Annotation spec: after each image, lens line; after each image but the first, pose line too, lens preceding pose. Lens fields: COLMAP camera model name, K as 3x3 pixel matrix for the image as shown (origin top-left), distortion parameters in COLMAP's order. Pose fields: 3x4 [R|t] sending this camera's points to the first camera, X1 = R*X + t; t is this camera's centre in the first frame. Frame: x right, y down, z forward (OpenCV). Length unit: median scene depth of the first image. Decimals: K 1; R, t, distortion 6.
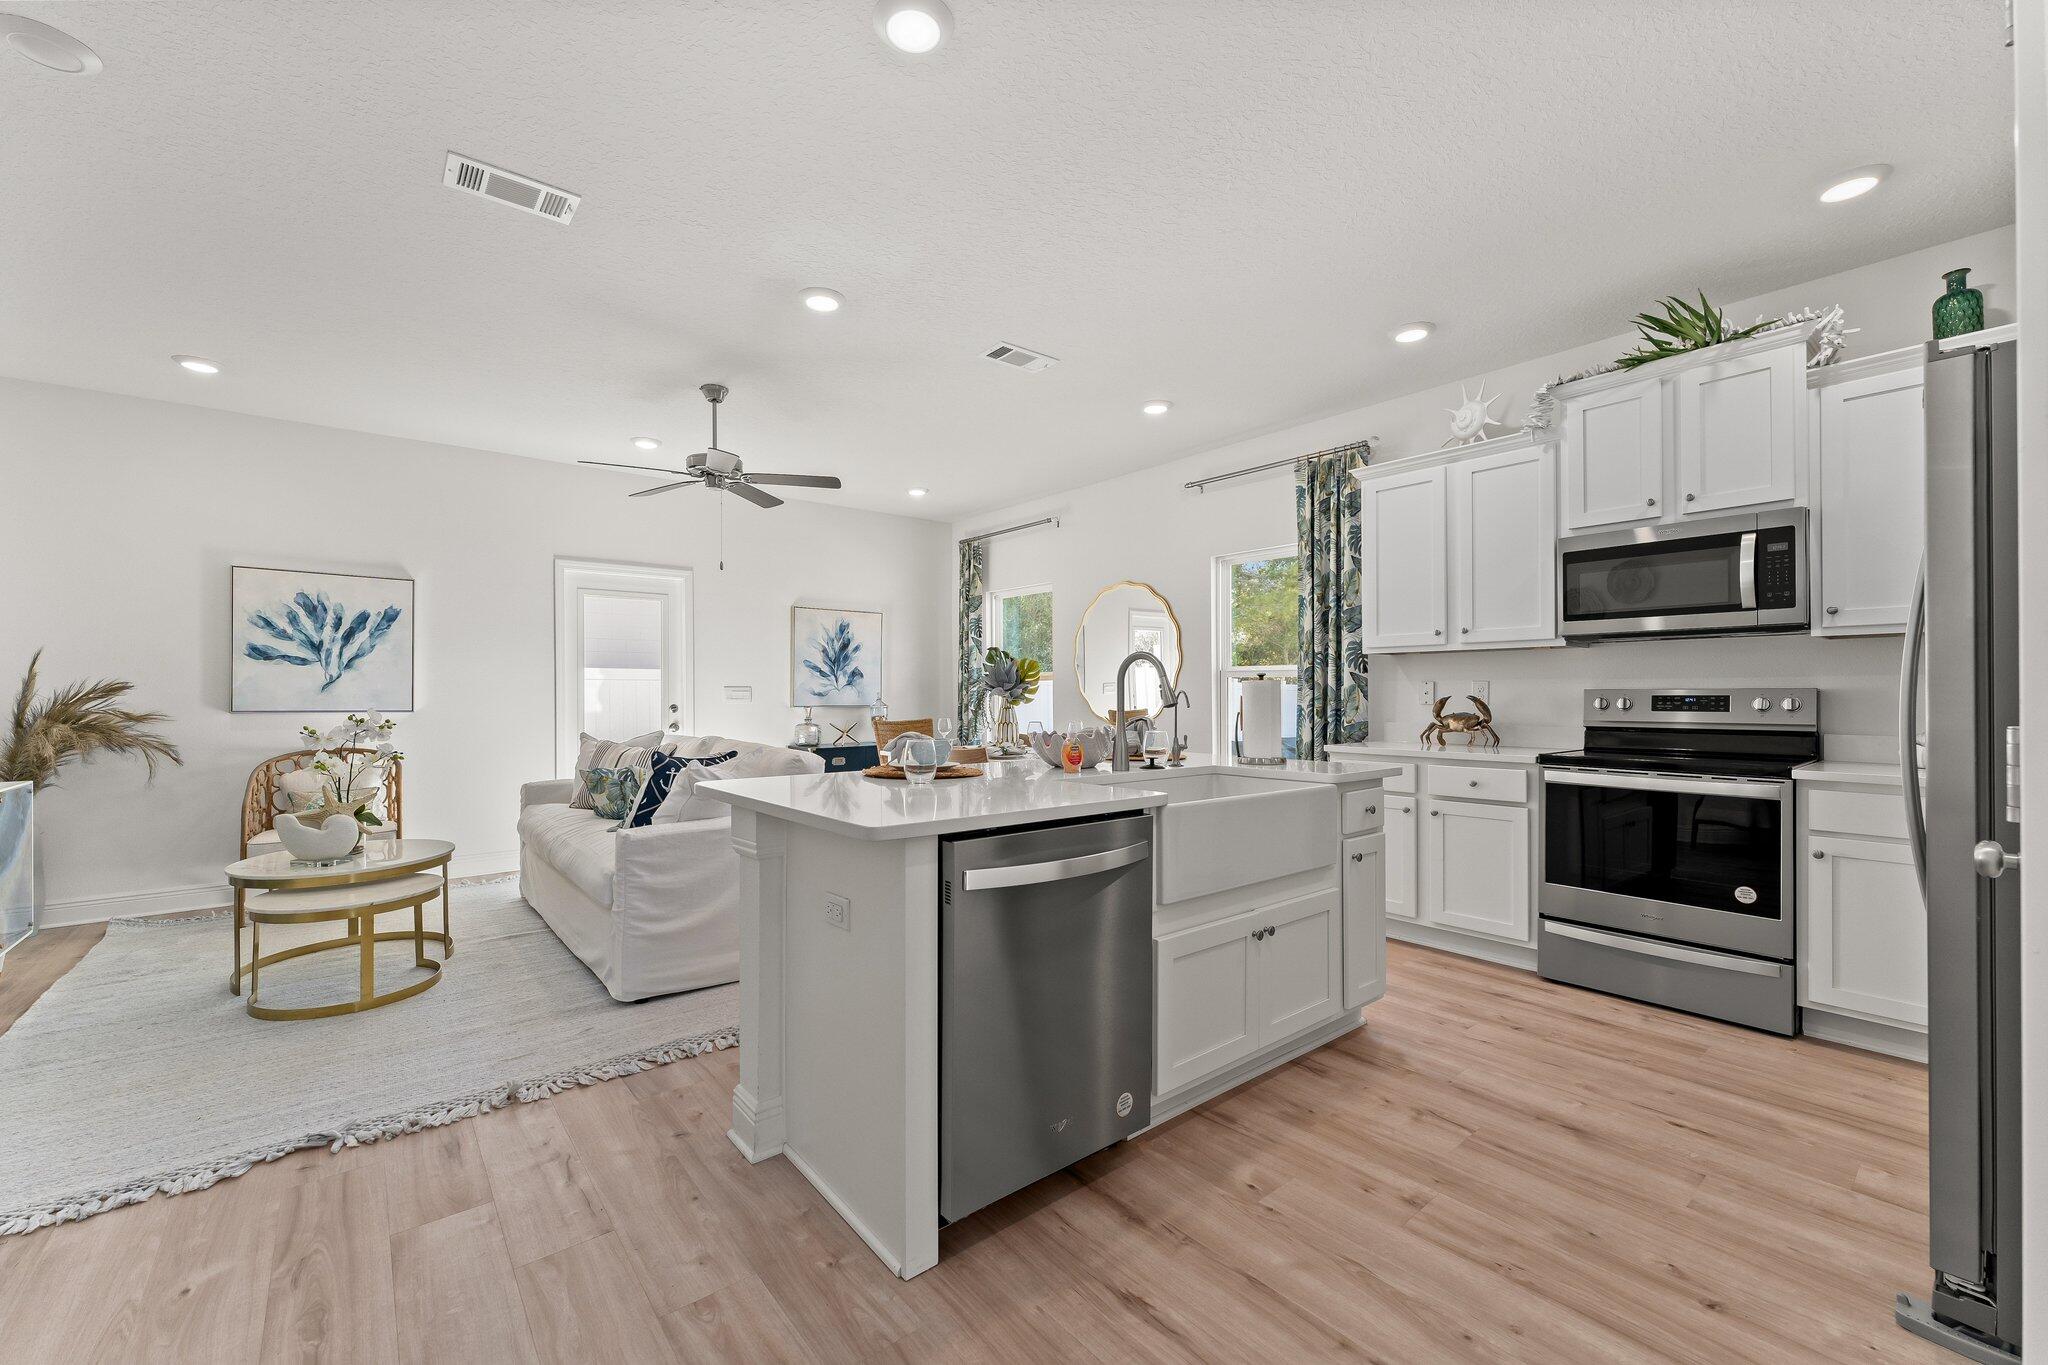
lens RADIAL K [[817.6, 0, 1018.0], [0, 817.6, 691.3], [0, 0, 1]] dist [0.001222, -0.000305]
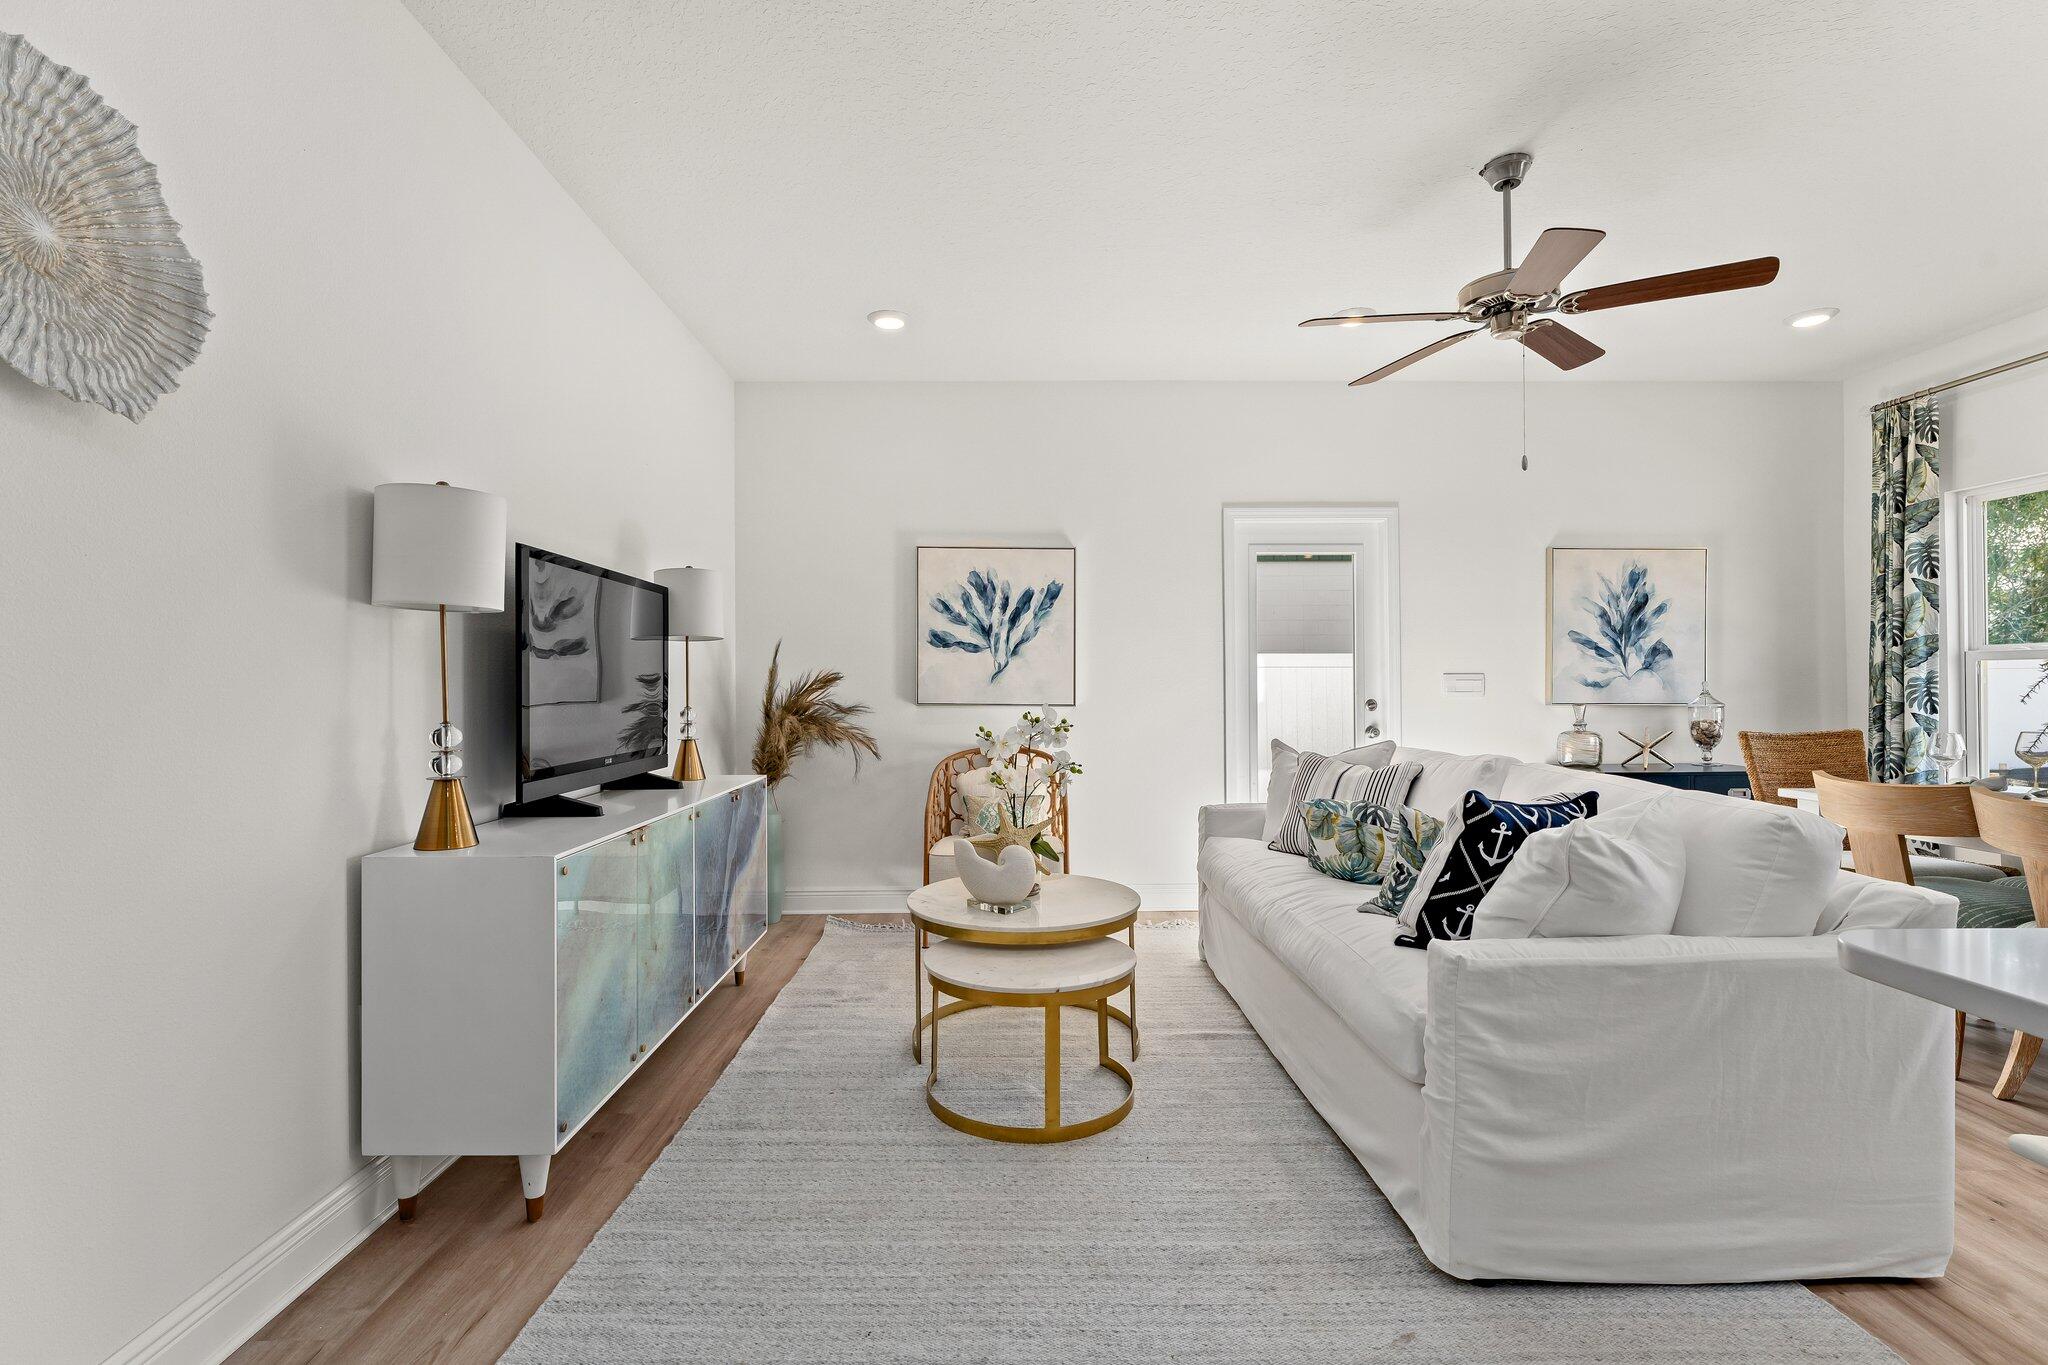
lens RADIAL K [[934.8, 0, 1010.0], [0, 934.8, 682.6], [0, 0, 1]] dist [-0.003166, -0.000897]
pose [[0.780853, -0.001910, -0.624712, -0.243168], [0.002736, 0.999996, 0.000362, 0.000743], [0.624708, -0.001992, 0.780856, 0.266603]]
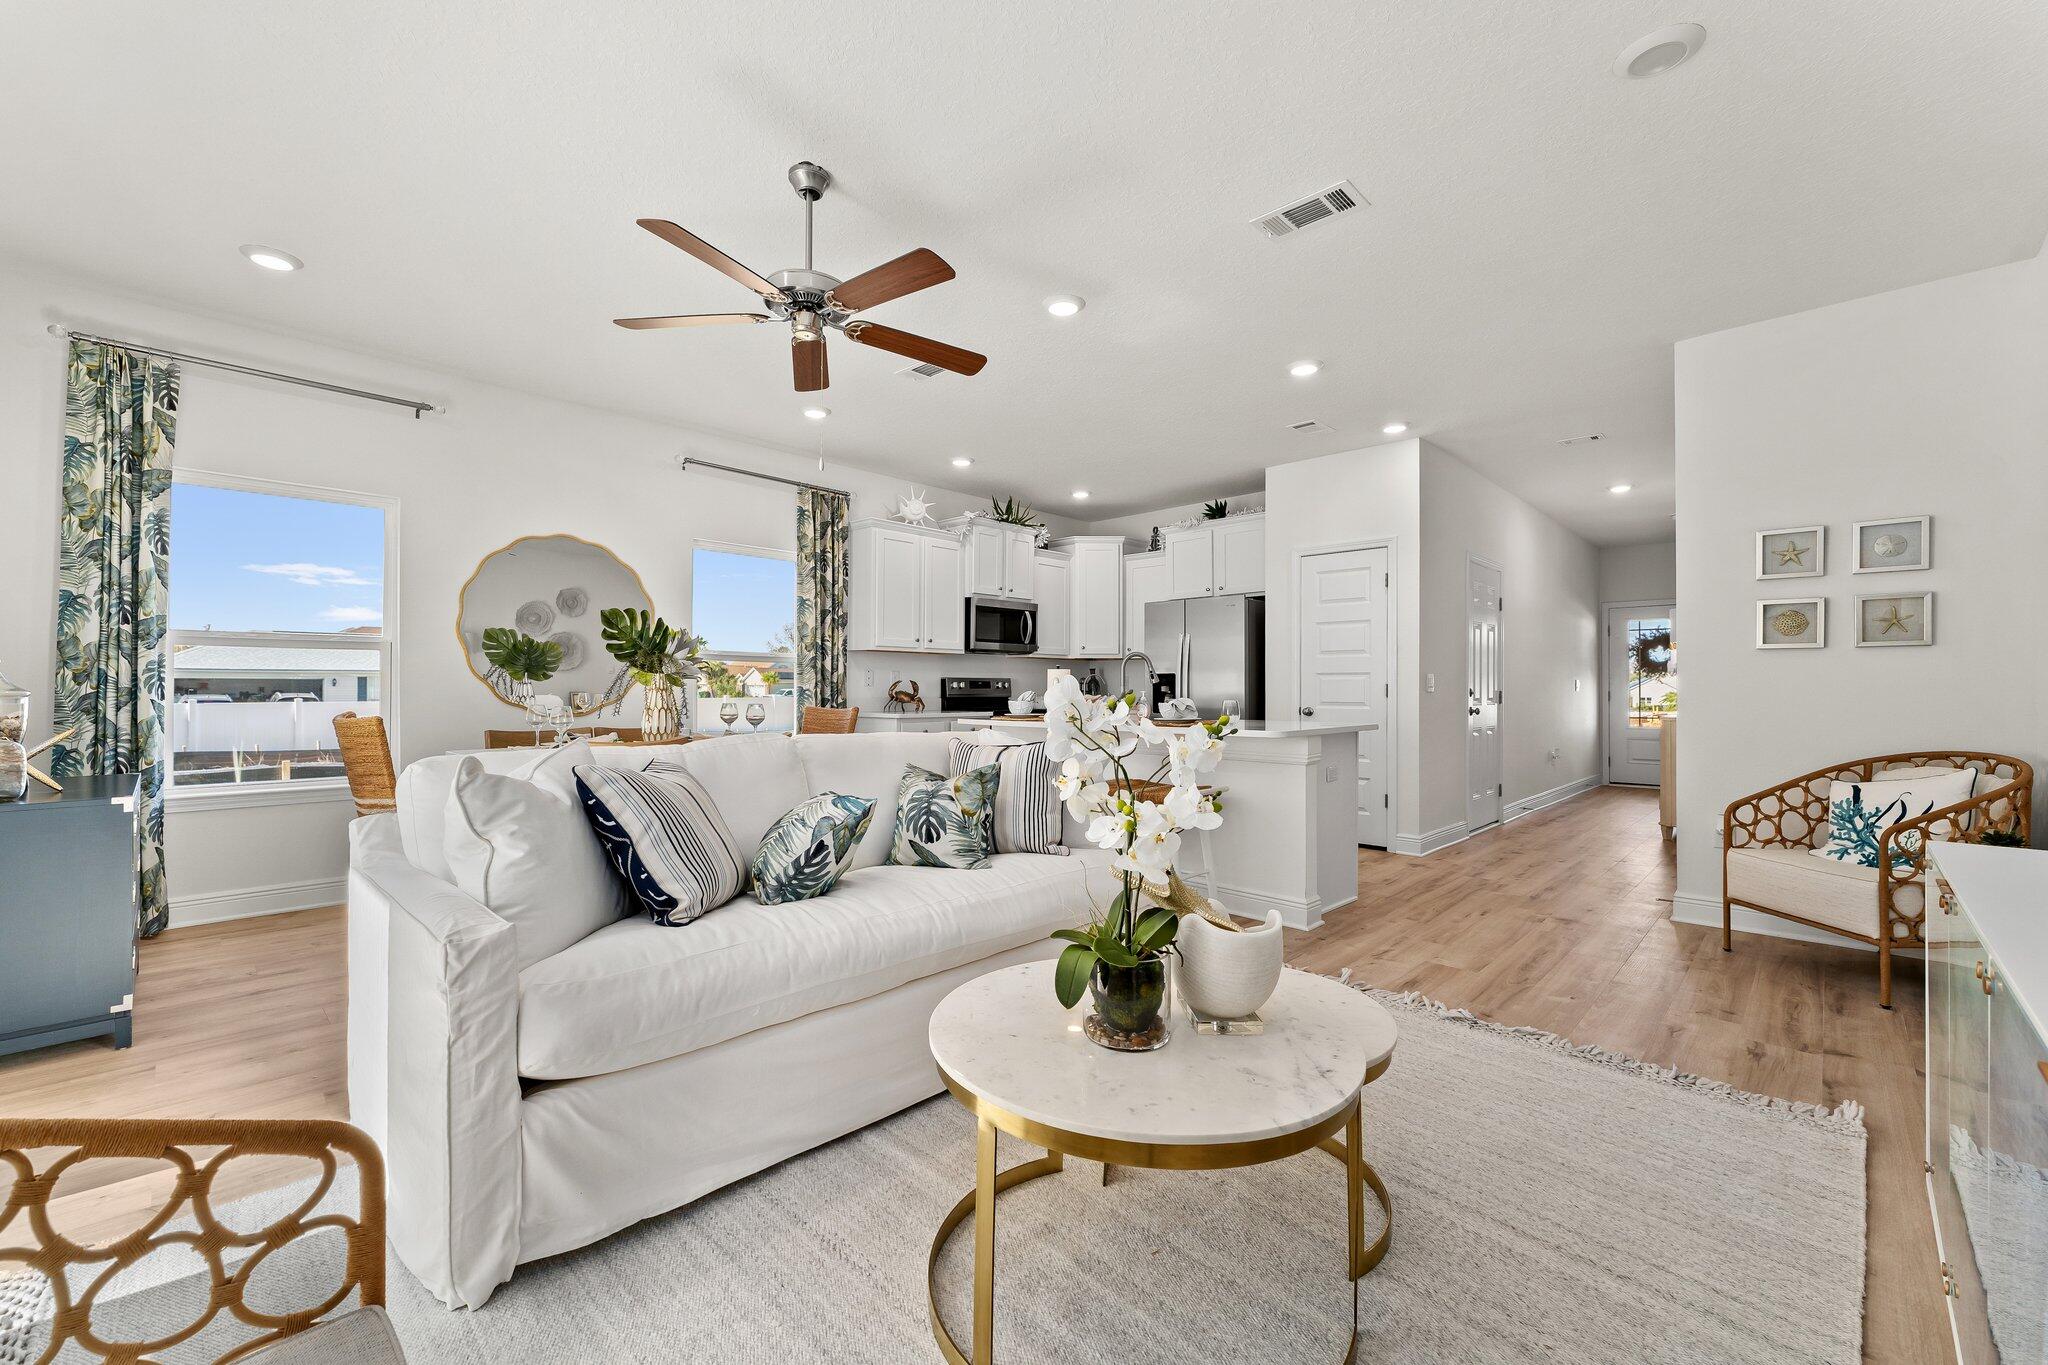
lens RADIAL K [[817.6, 0, 1011.1], [0, 817.6, 689.3], [0, 0, 1]] dist [0.001222, -0.000305]
pose [[-0.100020, -0.000240, 0.994985, -1.053293], [-0.007050, 0.999975, -0.000468, 0.022683], [-0.994960, -0.007061, -0.100019, 0.946683]]
